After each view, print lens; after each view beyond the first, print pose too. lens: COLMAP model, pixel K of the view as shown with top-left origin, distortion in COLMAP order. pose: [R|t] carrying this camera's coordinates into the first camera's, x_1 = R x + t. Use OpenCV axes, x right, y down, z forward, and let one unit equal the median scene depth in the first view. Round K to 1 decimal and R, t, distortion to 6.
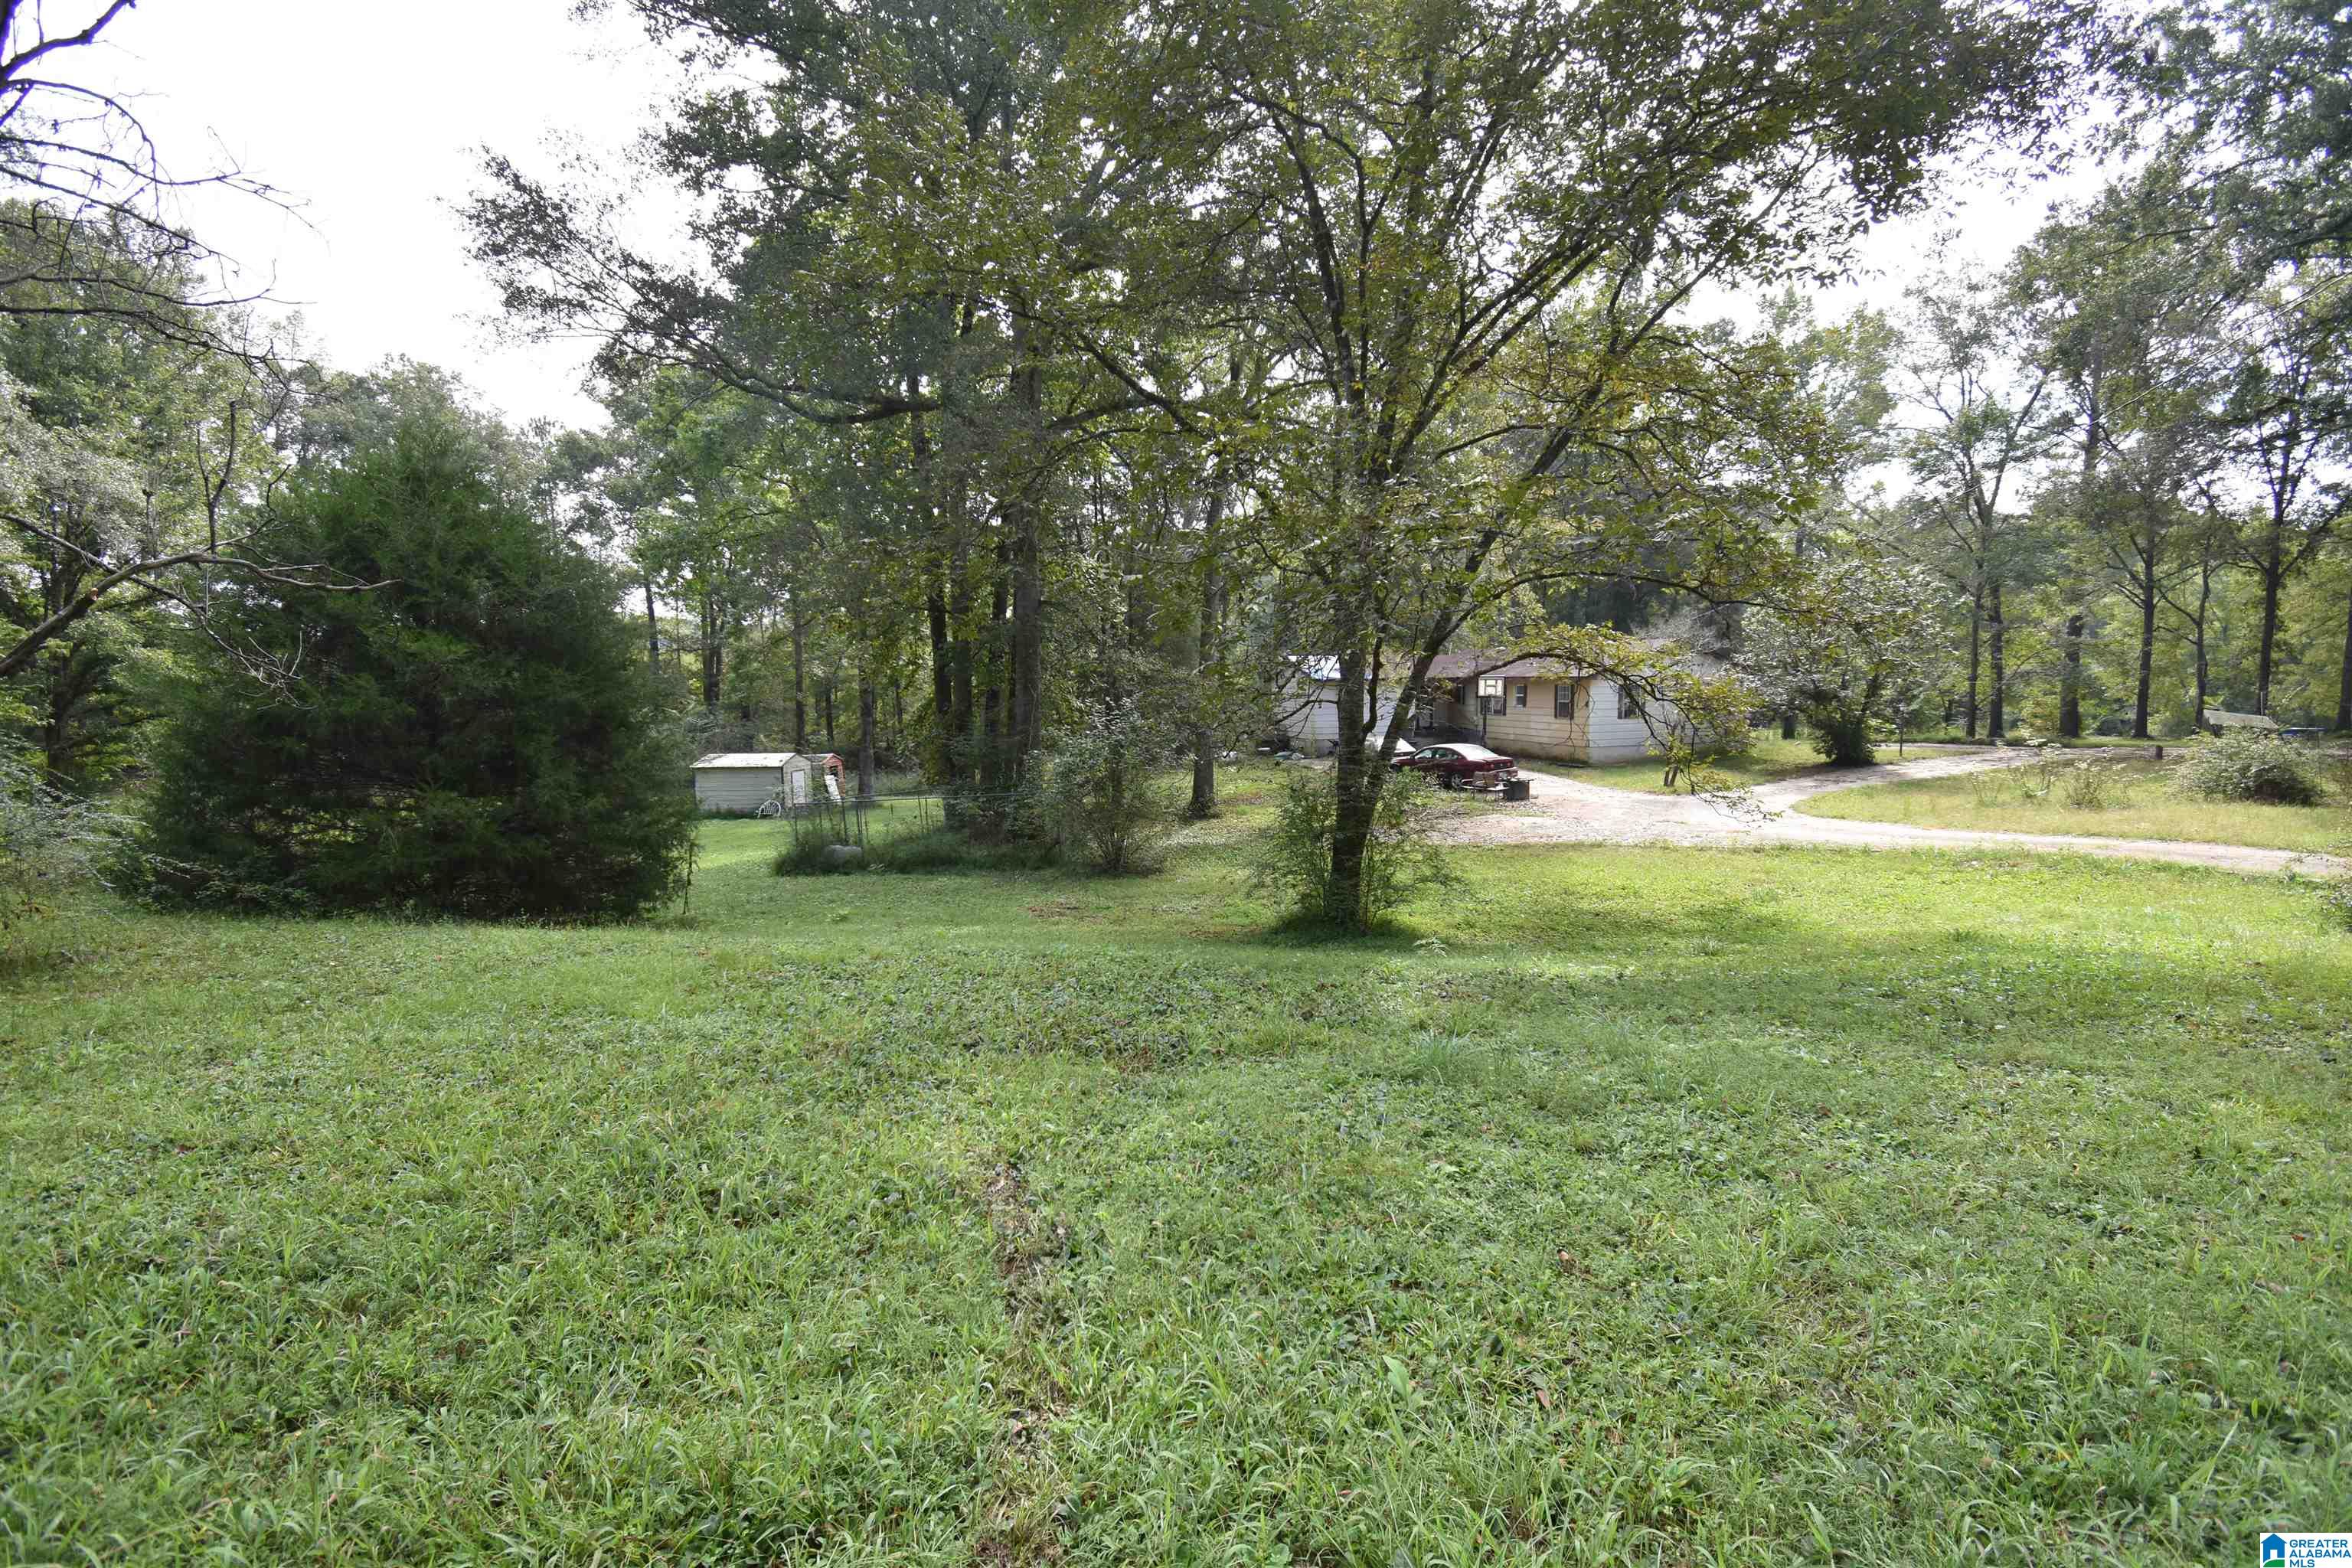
lens RADIAL K [[1038.7, 0, 1175.4], [0, 1038.7, 775.5], [0, 0, 1]] dist [0.014758, -0.024535]
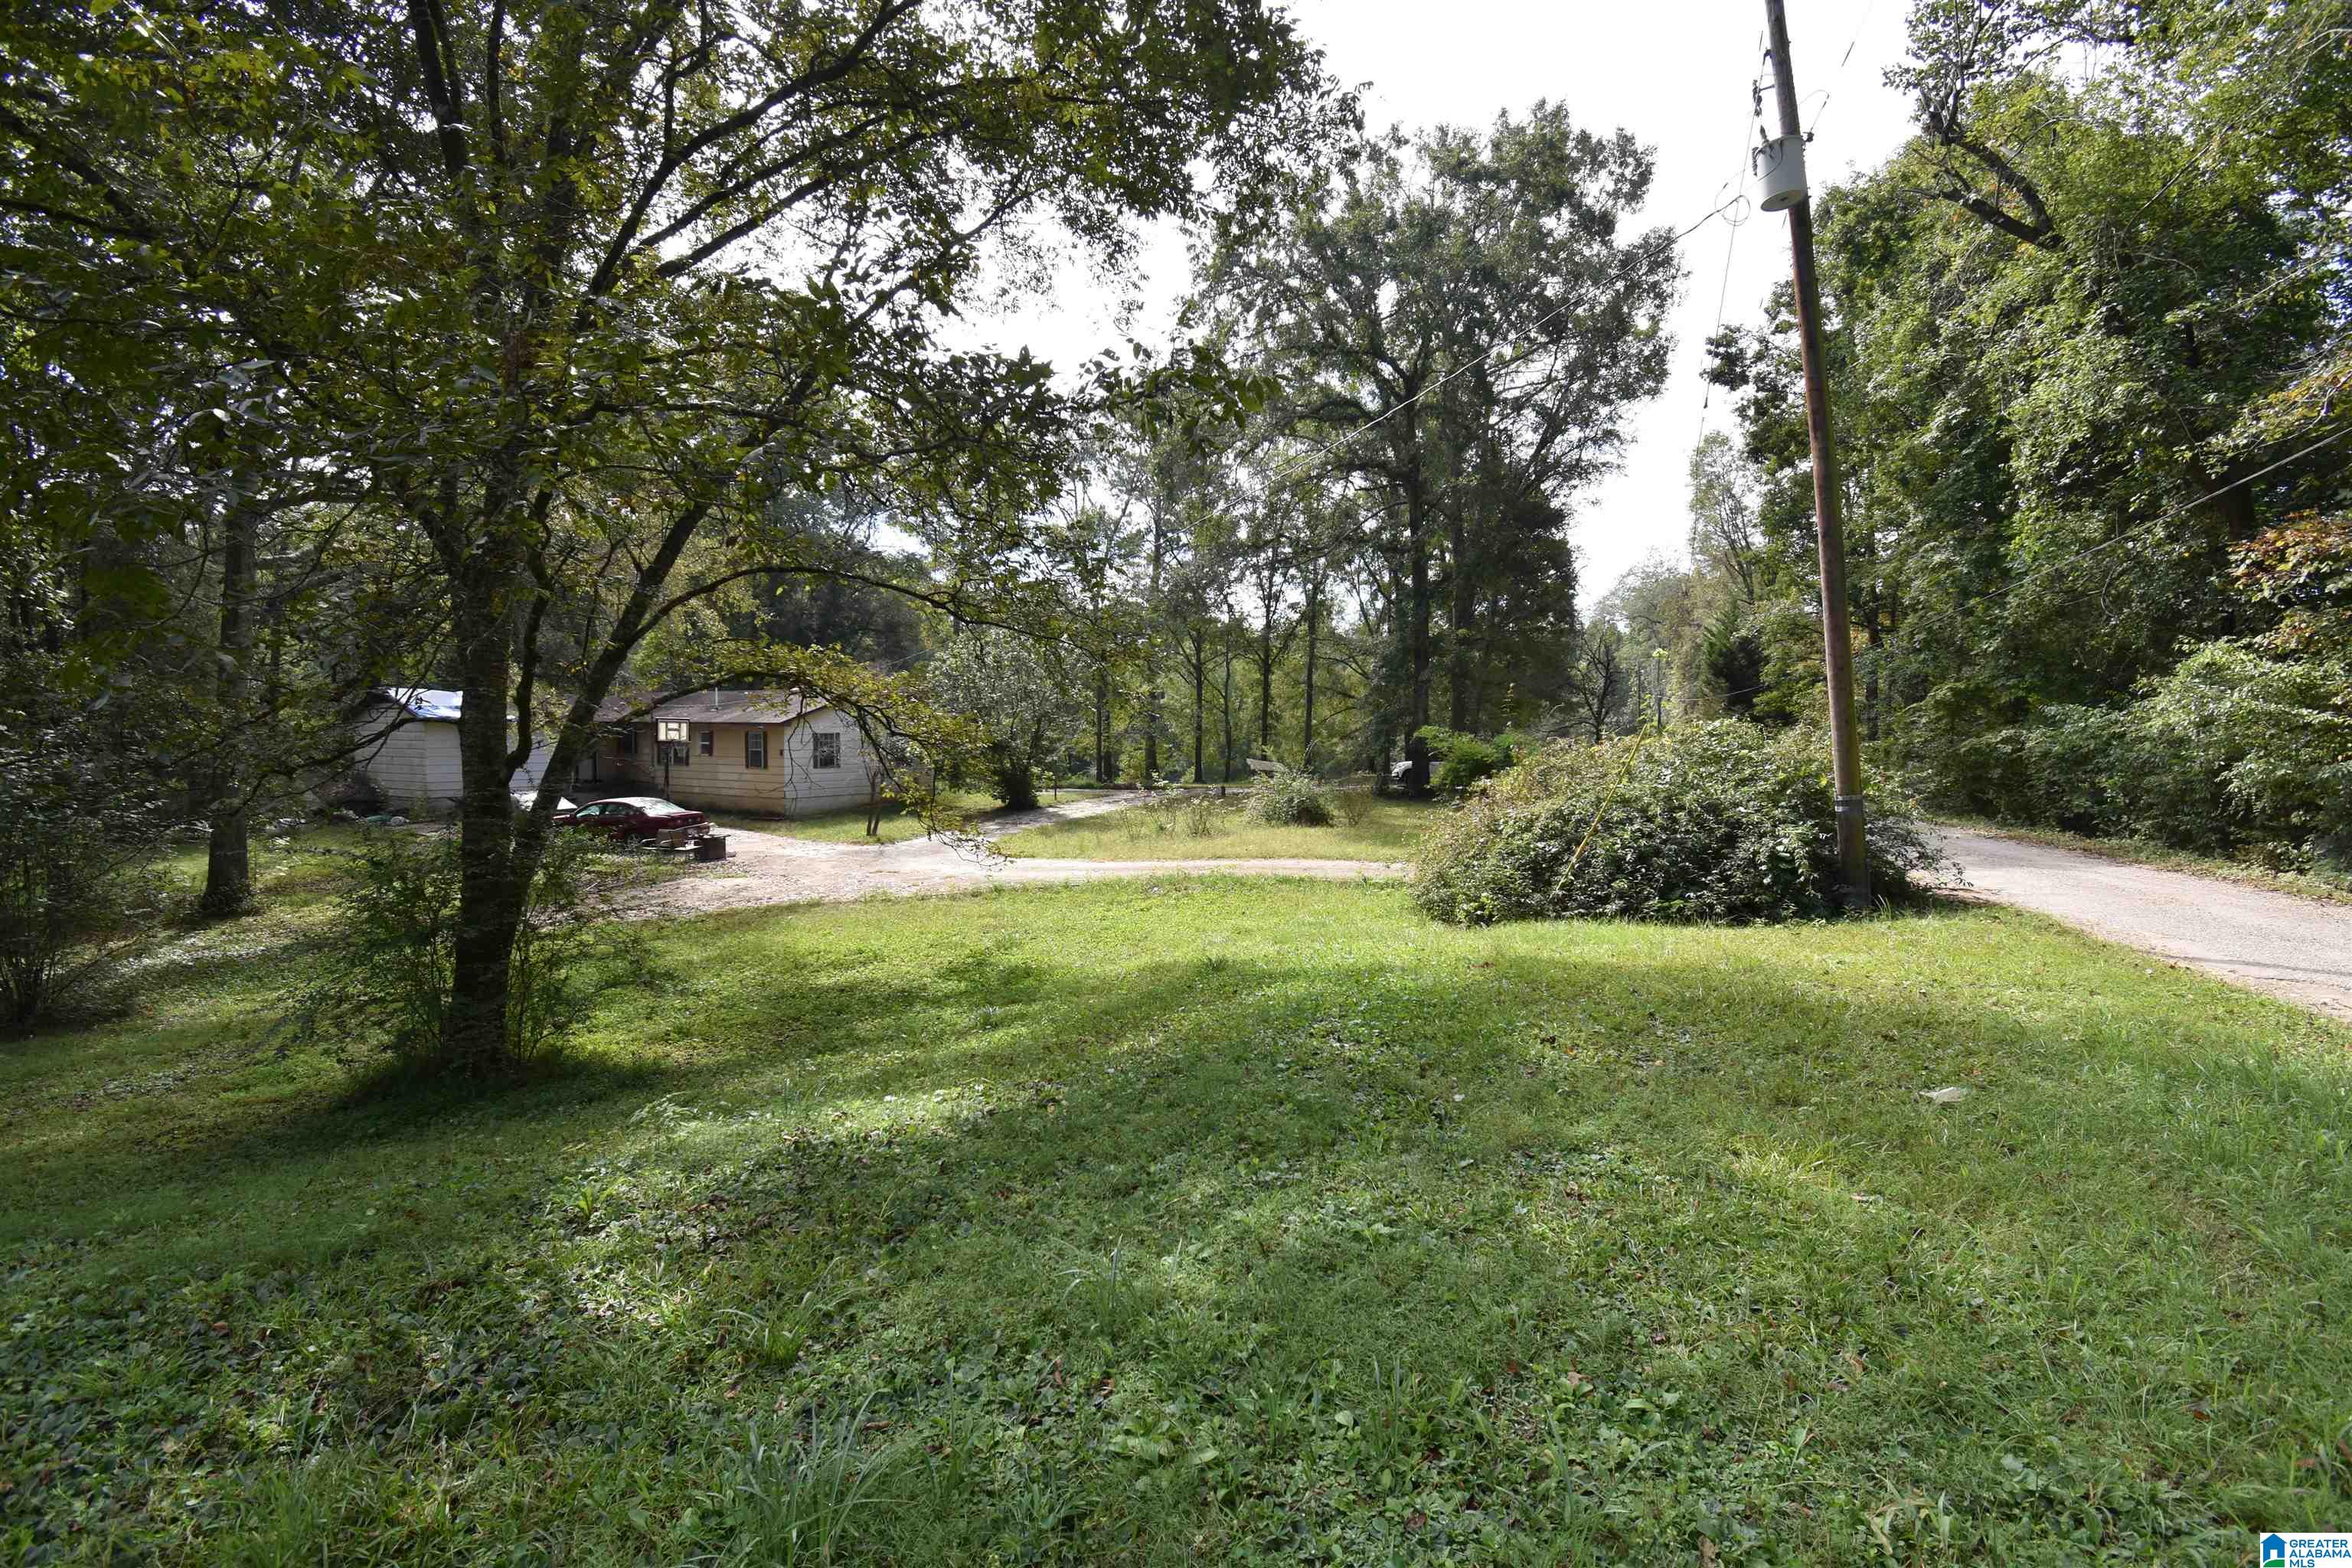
lens RADIAL K [[1038.7, 0, 1175.4], [0, 1038.7, 775.5], [0, 0, 1]] dist [0.014758, -0.024535]
pose [[0.727881, -0.008498, 0.685651, 0.016429], [0.046076, 0.998269, -0.036541, 0.002805], [-0.684154, 0.058189, 0.727013, 0.103040]]
